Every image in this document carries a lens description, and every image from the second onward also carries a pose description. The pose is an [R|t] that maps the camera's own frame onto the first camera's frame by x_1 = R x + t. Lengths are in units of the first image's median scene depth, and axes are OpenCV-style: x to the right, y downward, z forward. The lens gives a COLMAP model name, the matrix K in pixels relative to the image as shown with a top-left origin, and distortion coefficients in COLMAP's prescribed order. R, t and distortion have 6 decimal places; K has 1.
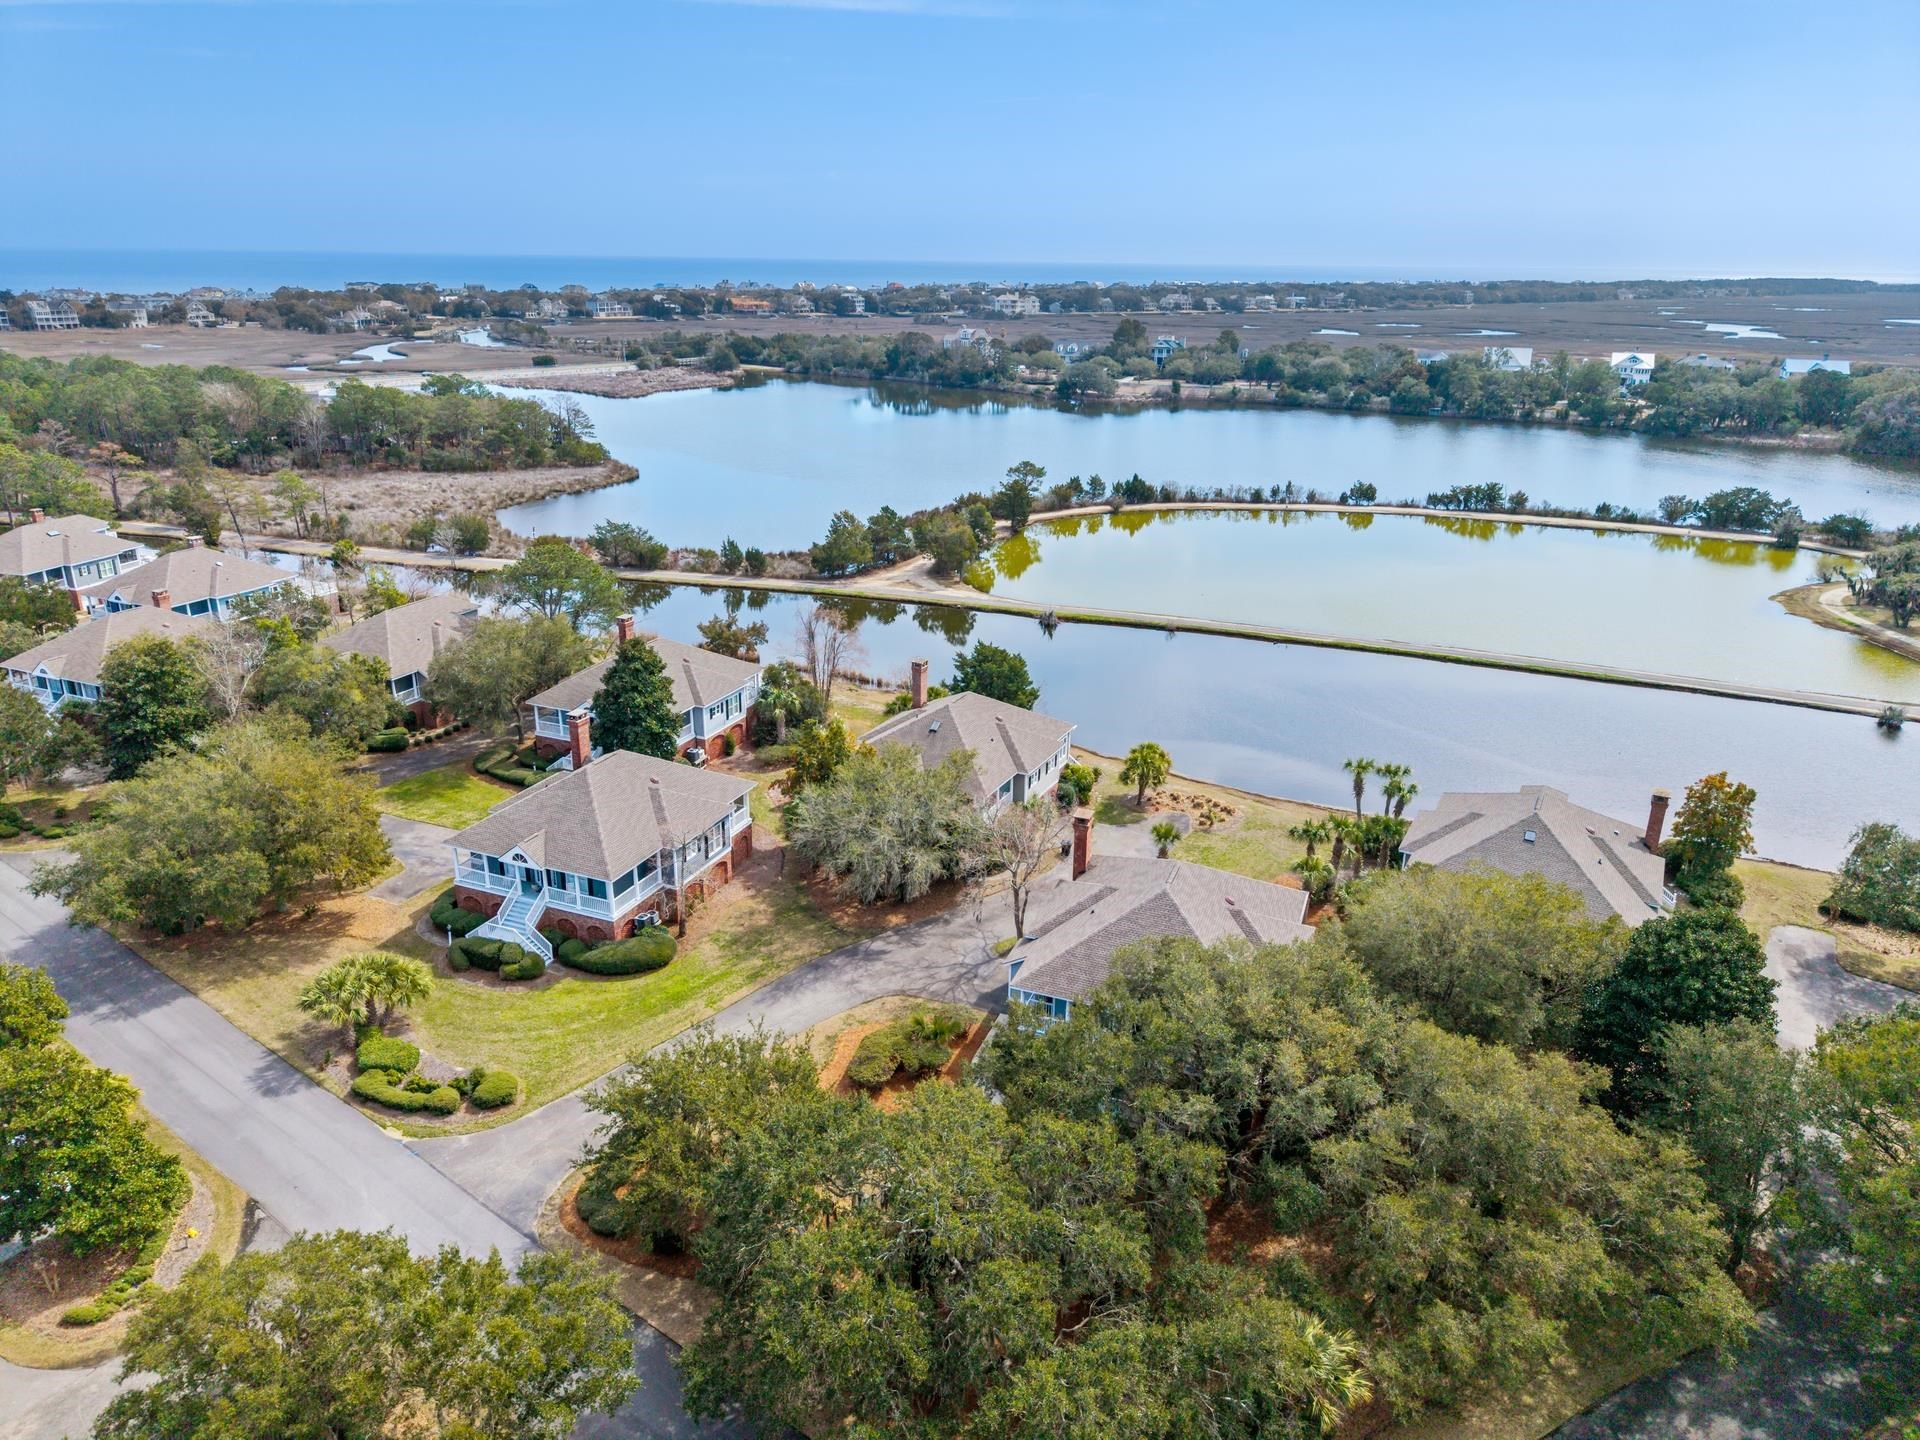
lens RADIAL K [[1298.1, 0, 953.6], [0, 1298.1, 695.3], [0, 0, 1]] dist [0.010797, -0.006939]
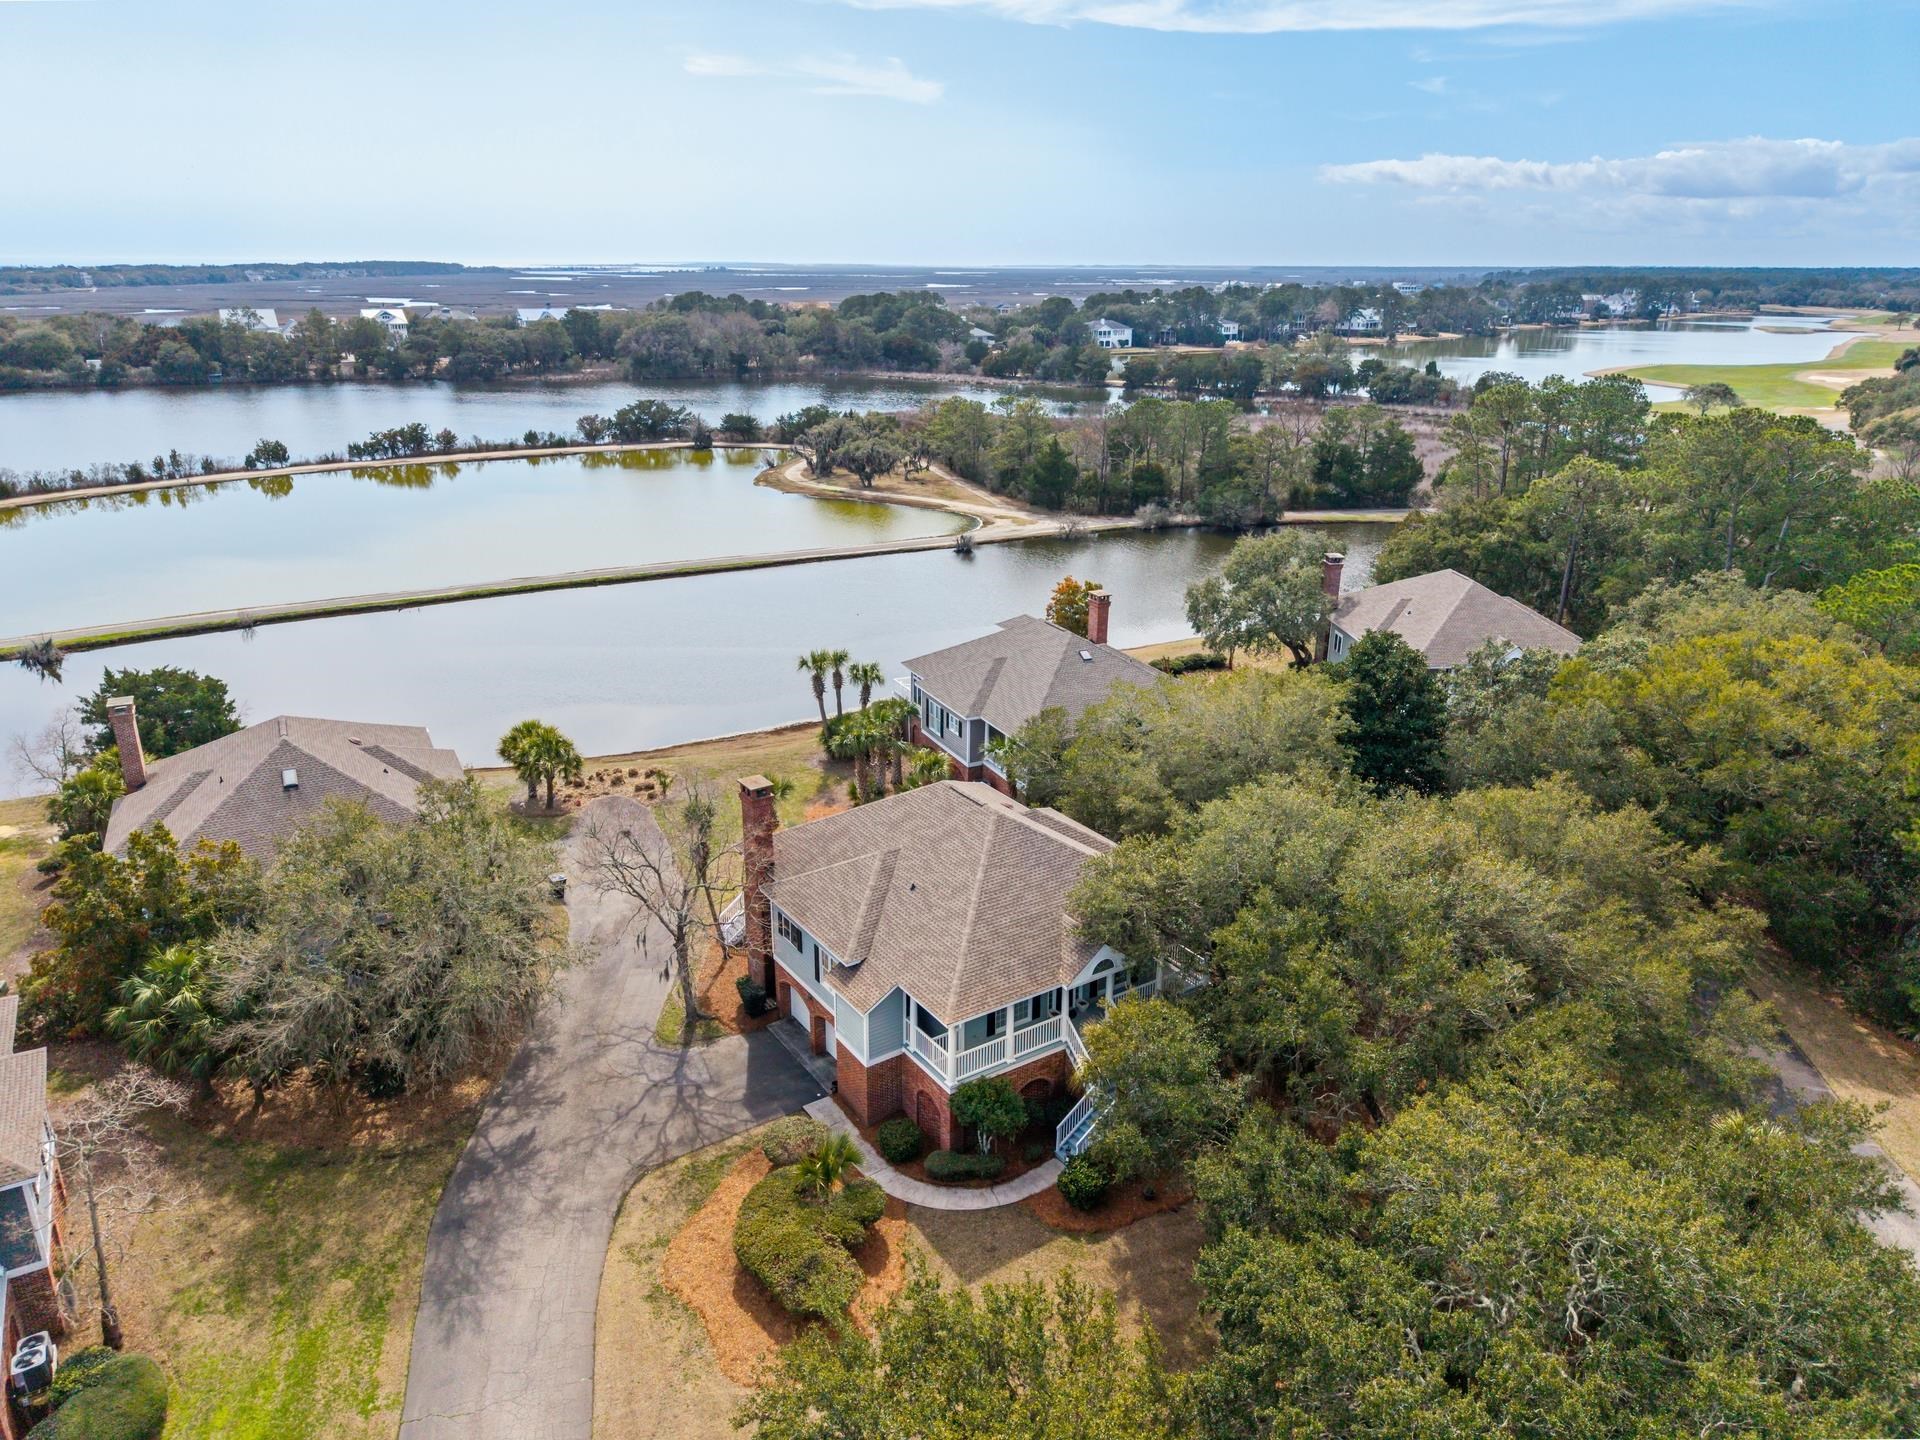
lens RADIAL K [[1302.7, 0, 957.9], [0, 1302.7, 711.6], [0, 0, 1]] dist [0.004633, -0.006385]
pose [[0.578967, -0.272069, 0.768619, -0.119335], [0.258786, 0.955261, 0.143203, -0.004506], [-0.773193, 0.115998, 0.623472, 0.171464]]
